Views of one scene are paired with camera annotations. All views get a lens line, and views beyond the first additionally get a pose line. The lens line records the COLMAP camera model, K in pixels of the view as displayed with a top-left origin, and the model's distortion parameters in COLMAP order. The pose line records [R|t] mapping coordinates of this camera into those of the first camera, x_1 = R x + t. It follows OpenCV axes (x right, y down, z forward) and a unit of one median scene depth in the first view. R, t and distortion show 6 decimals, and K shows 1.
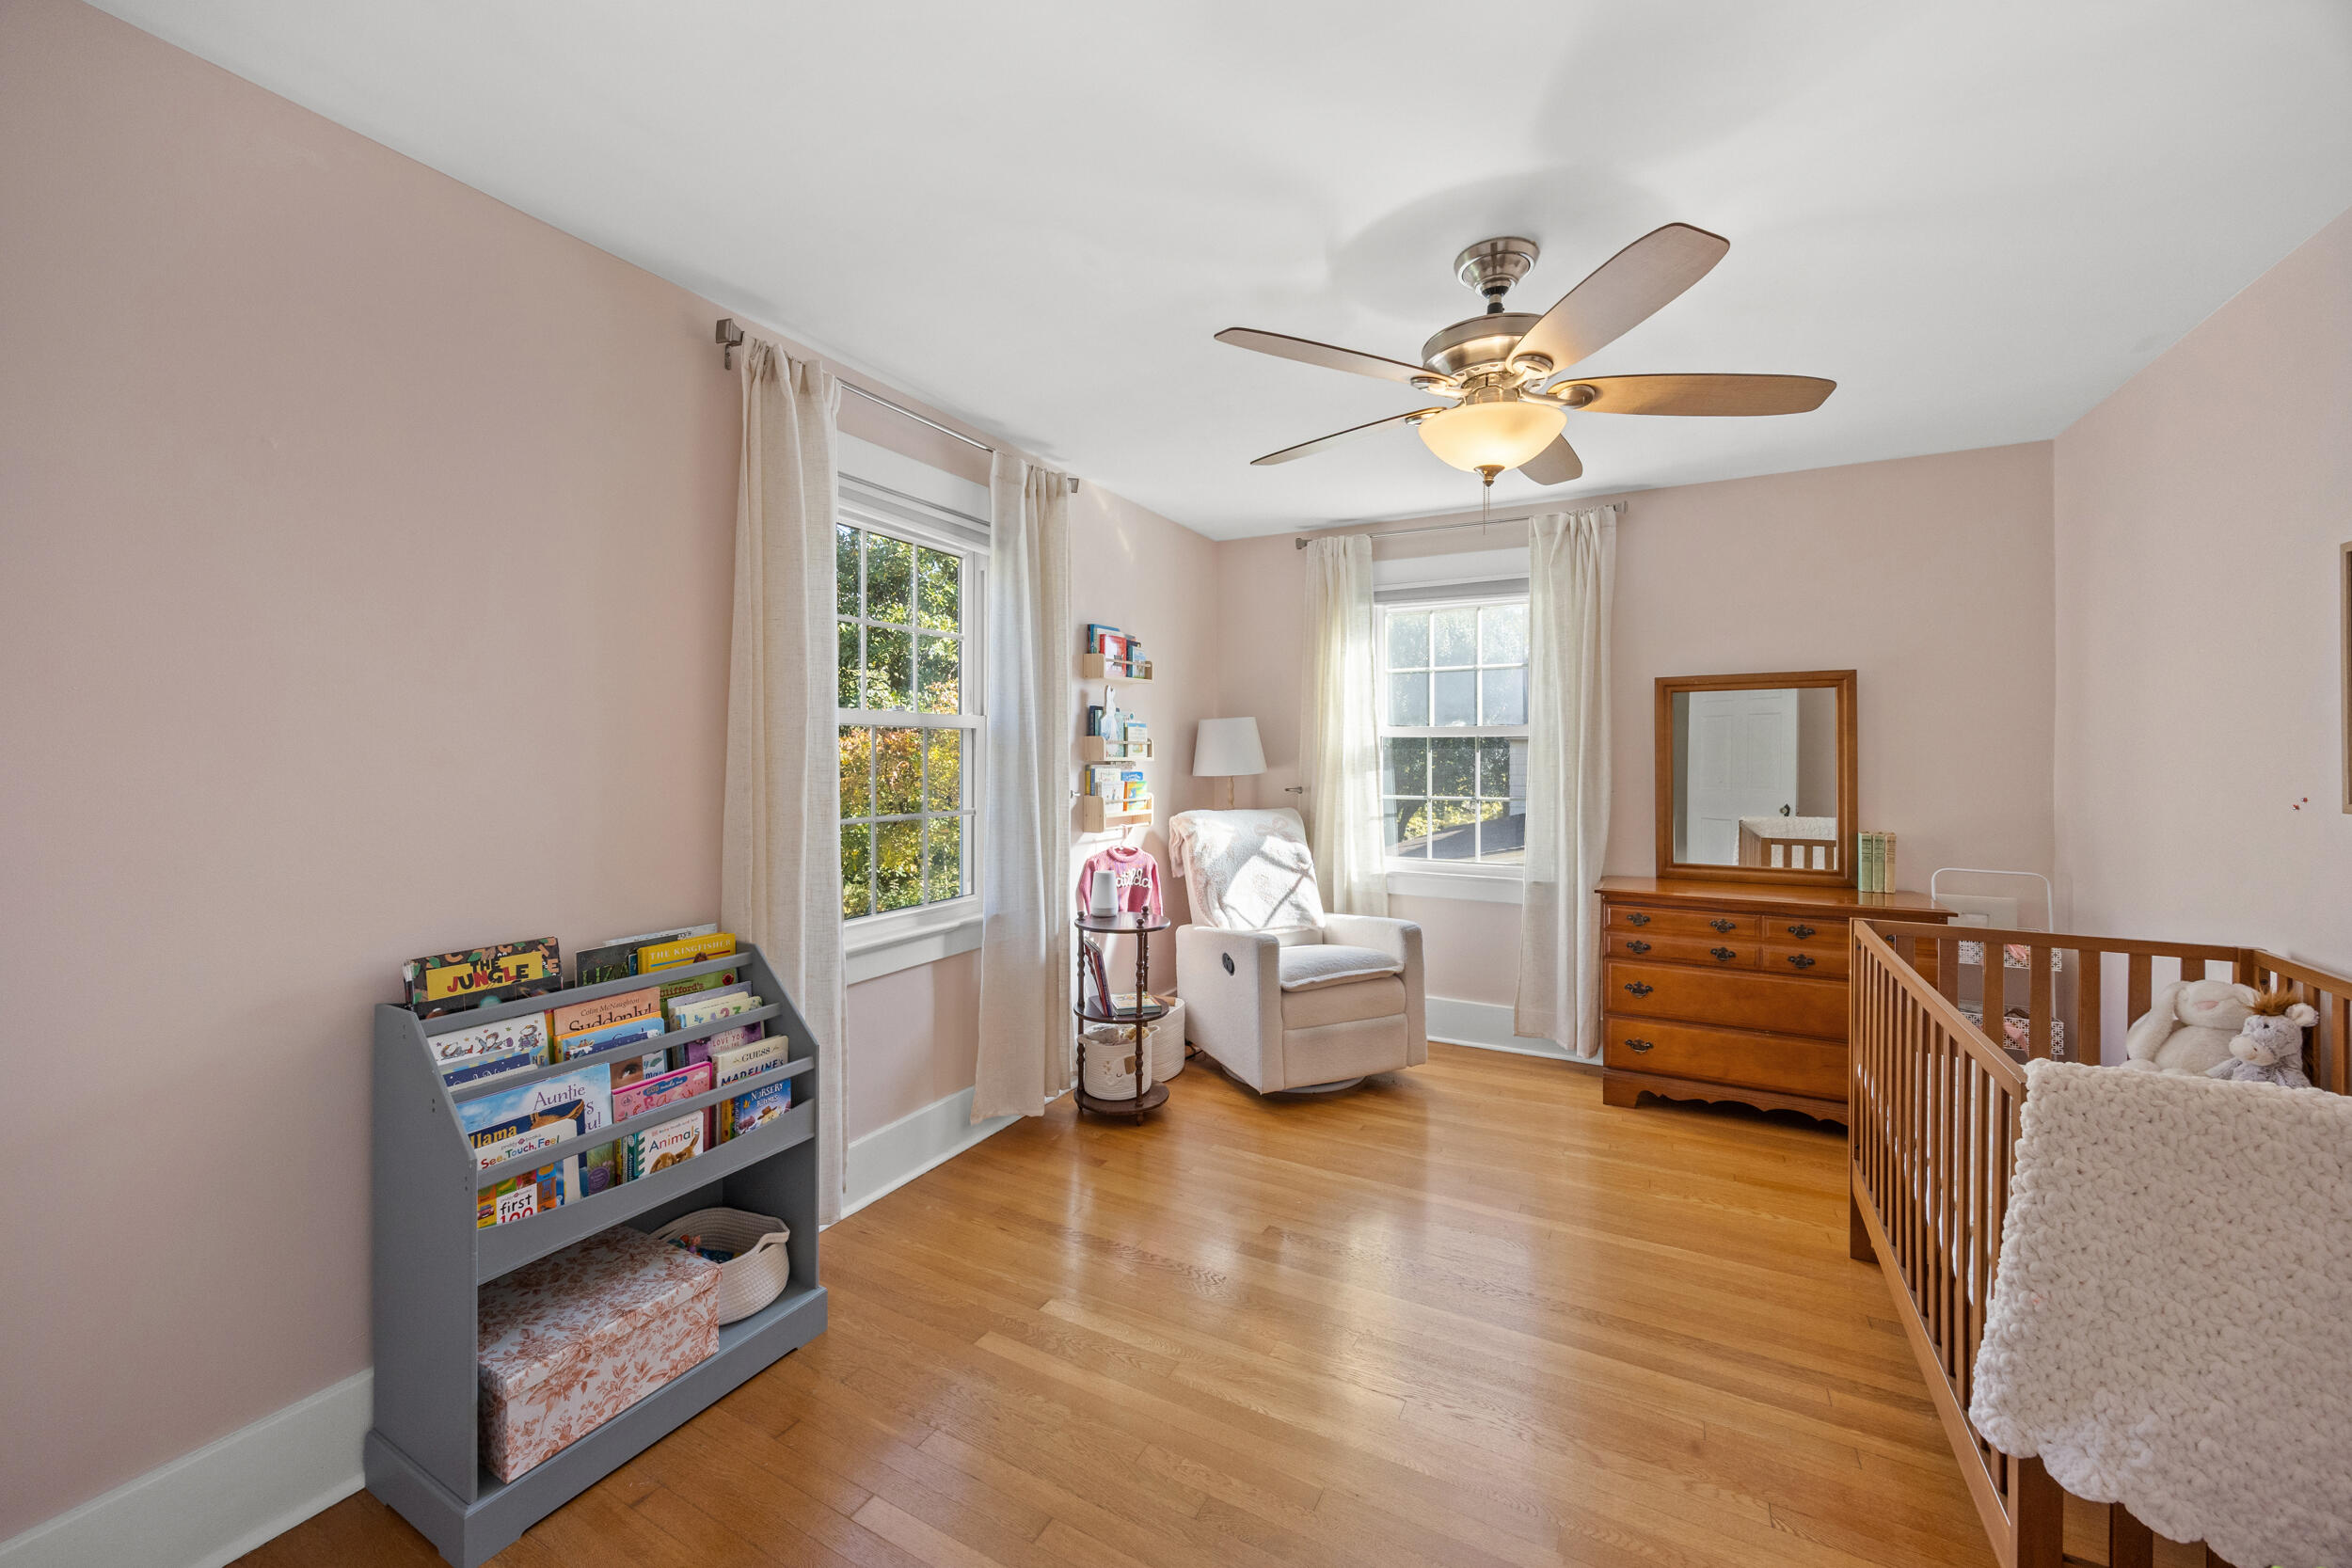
lens RADIAL K [[914.5, 0, 1181.1], [0, 914.5, 755.7], [0, 0, 1]] dist [0.000391, 0.000075]
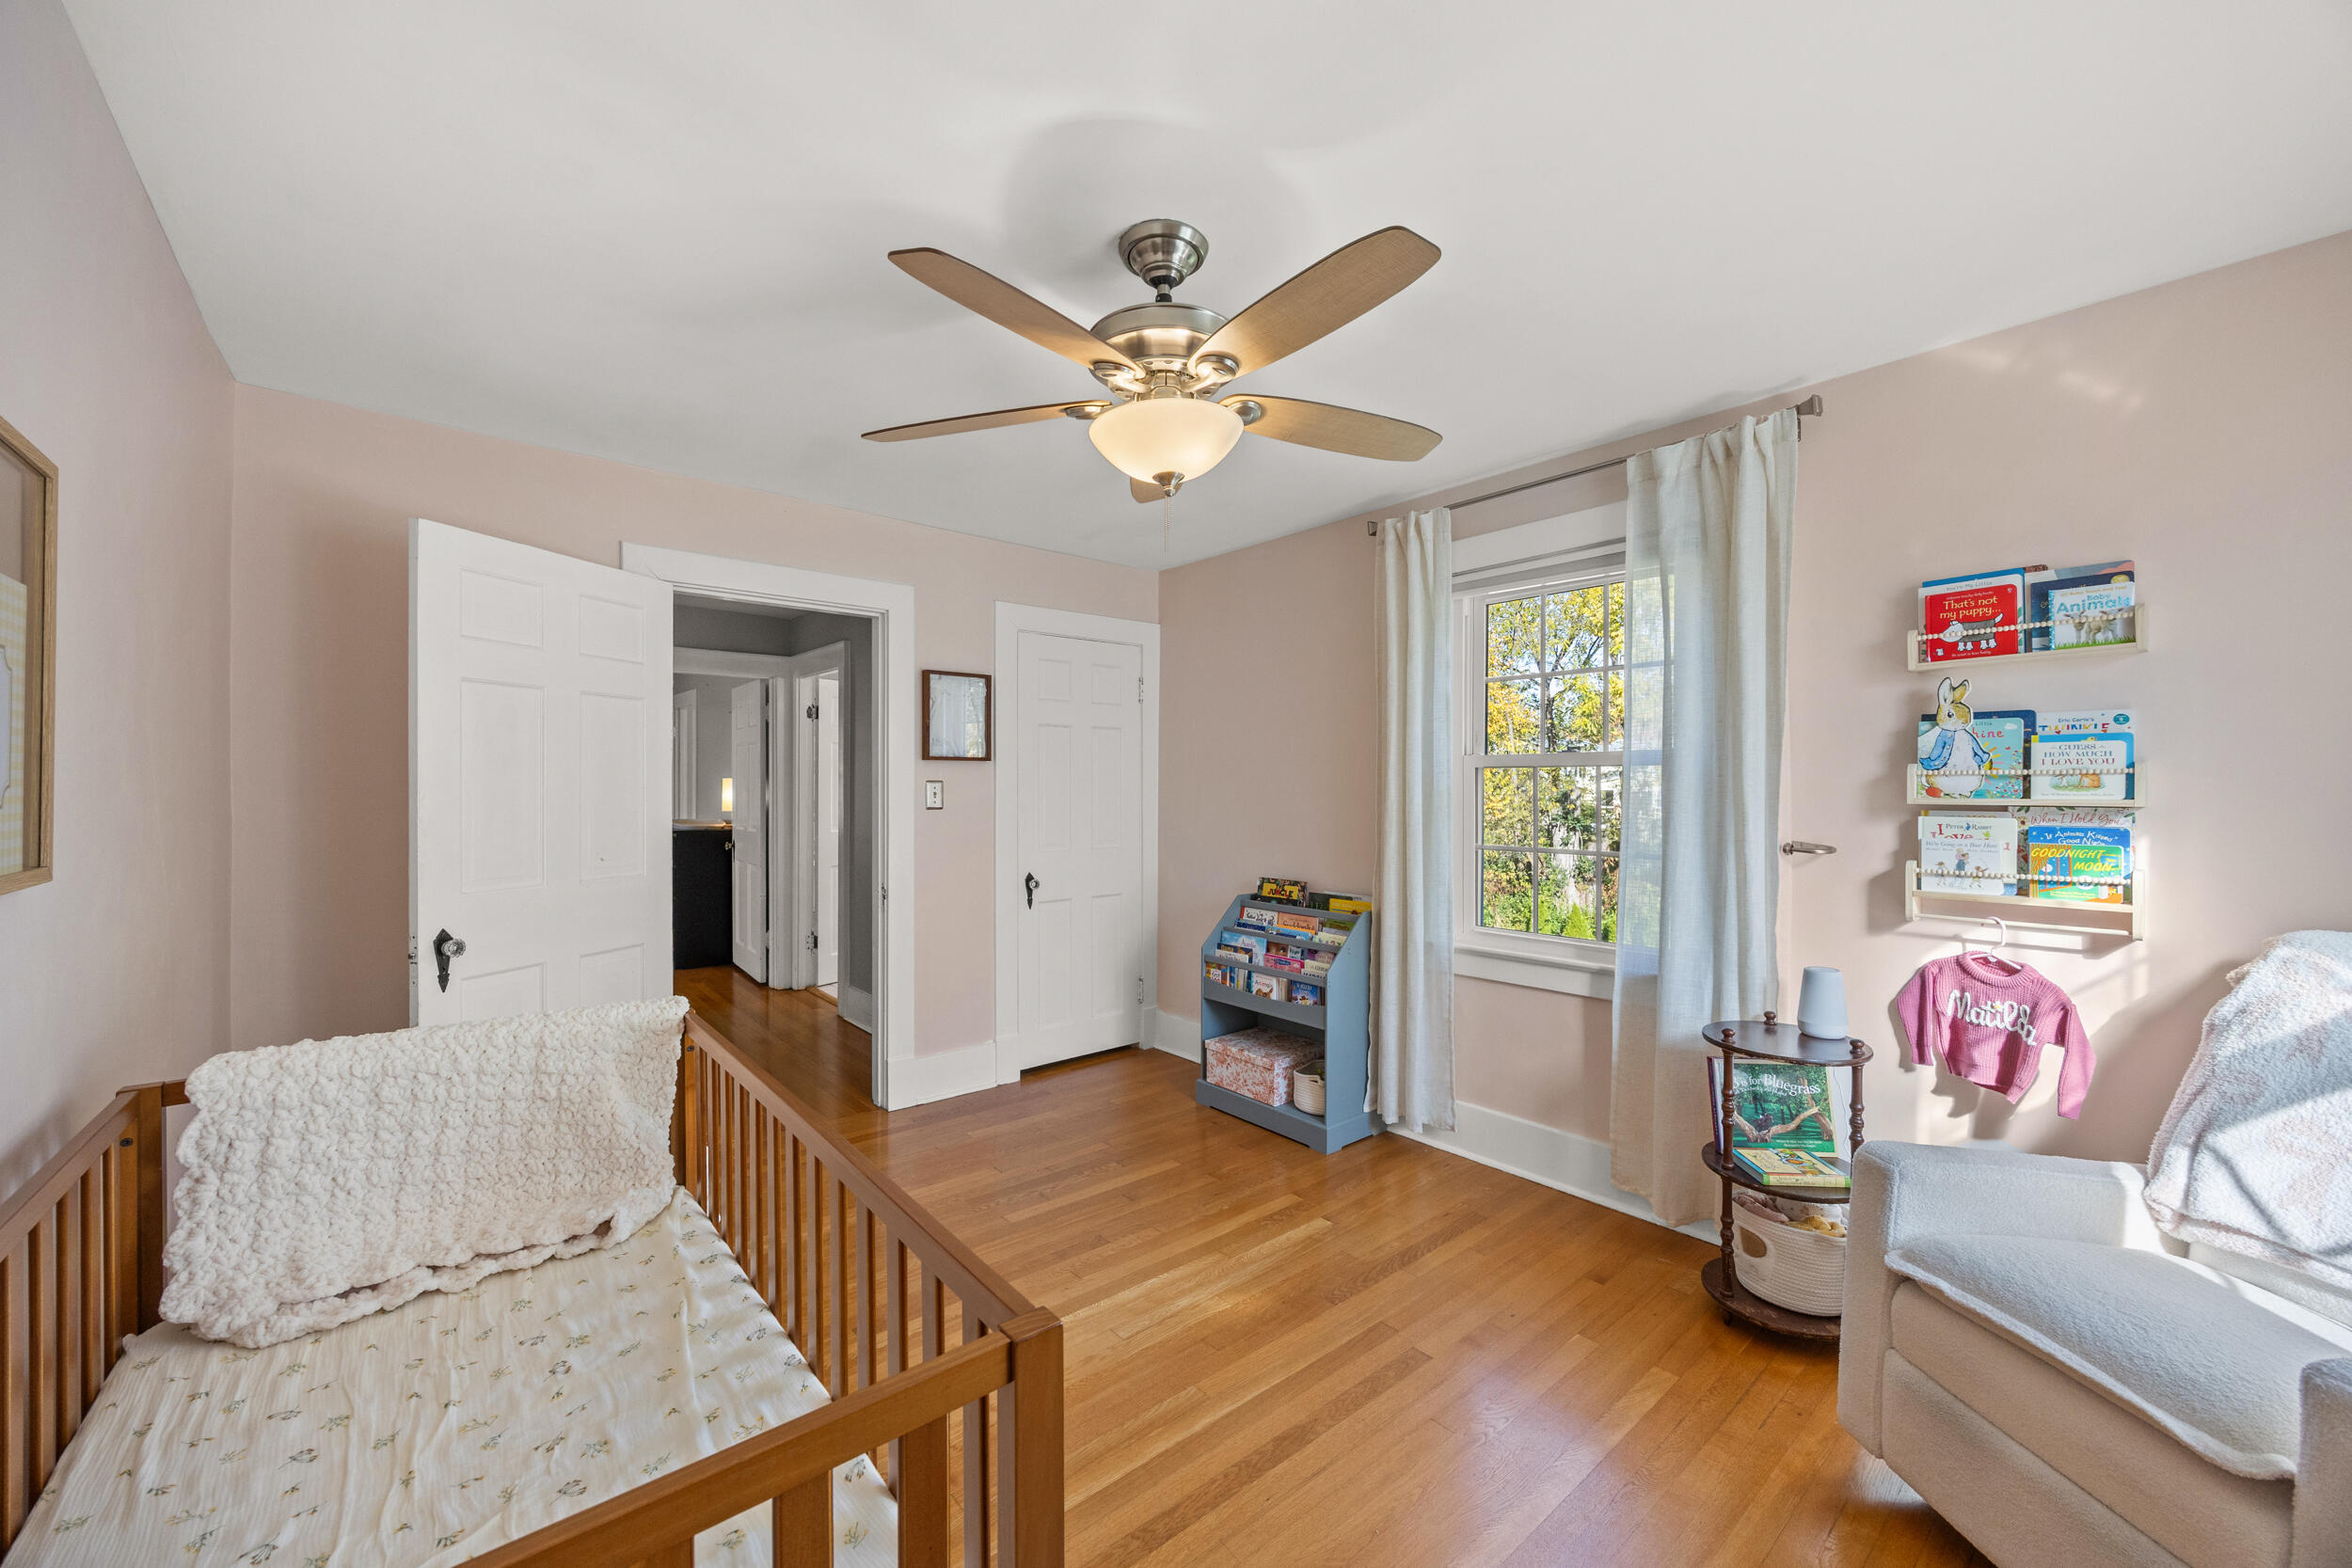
lens RADIAL K [[912.6, 0, 1176.6], [0, 912.6, 795.4], [0, 0, 1]] dist [-0.000748, -0.000040]
pose [[-0.372779, 0.001195, -0.927919, 1.185901], [-0.005683, 0.999977, 0.003571, 0.000980], [0.927903, 0.006605, -0.372764, 1.360479]]
